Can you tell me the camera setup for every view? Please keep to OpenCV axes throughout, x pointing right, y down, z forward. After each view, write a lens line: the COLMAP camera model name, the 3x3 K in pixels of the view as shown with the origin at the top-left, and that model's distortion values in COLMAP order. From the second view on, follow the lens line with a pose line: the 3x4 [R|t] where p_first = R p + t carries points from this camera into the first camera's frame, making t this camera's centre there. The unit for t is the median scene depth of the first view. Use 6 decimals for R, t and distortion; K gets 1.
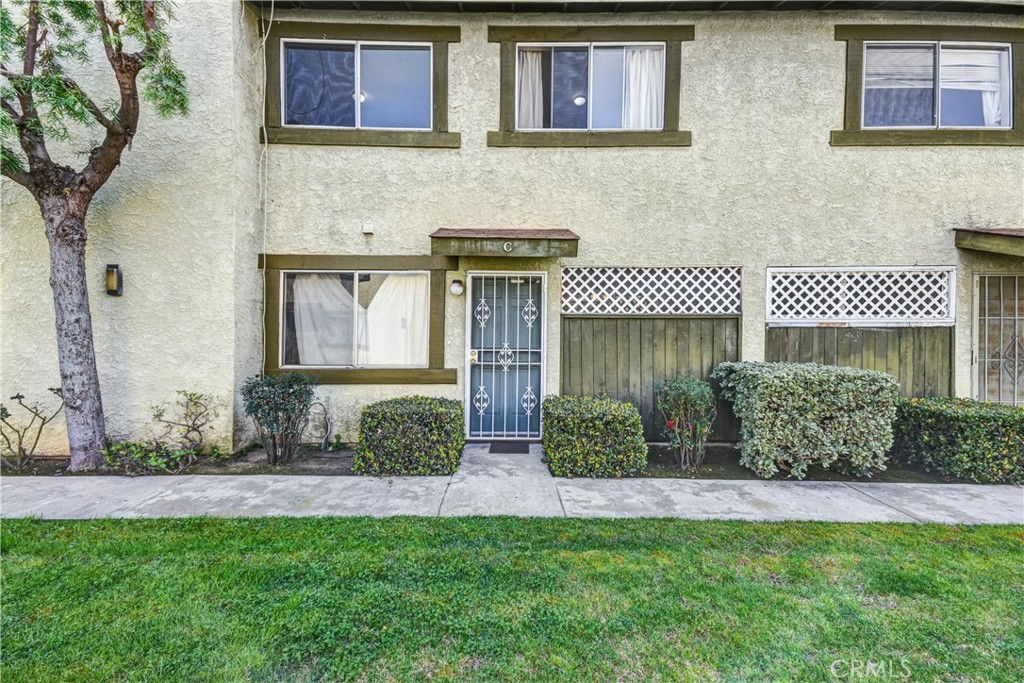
lens RADIAL K [[457.8, 0, 514.2], [0, 457.8, 327.2], [0, 0, 1]] dist [0.039738, -0.007976]
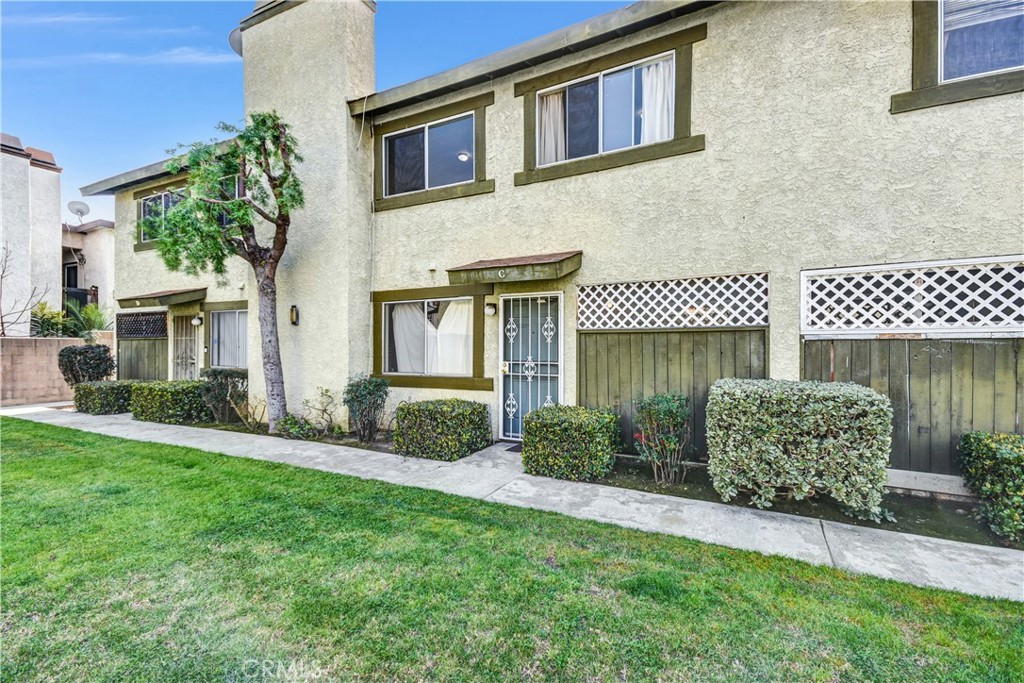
lens RADIAL K [[457.8, 0, 516.9], [0, 457.8, 338.5], [0, 0, 1]] dist [0.039738, -0.007976]
pose [[0.884082, -0.012919, -0.467153, 0.482824], [0.009093, 0.999904, -0.010445, 0.001522], [0.467243, 0.004986, 0.884115, -0.017466]]
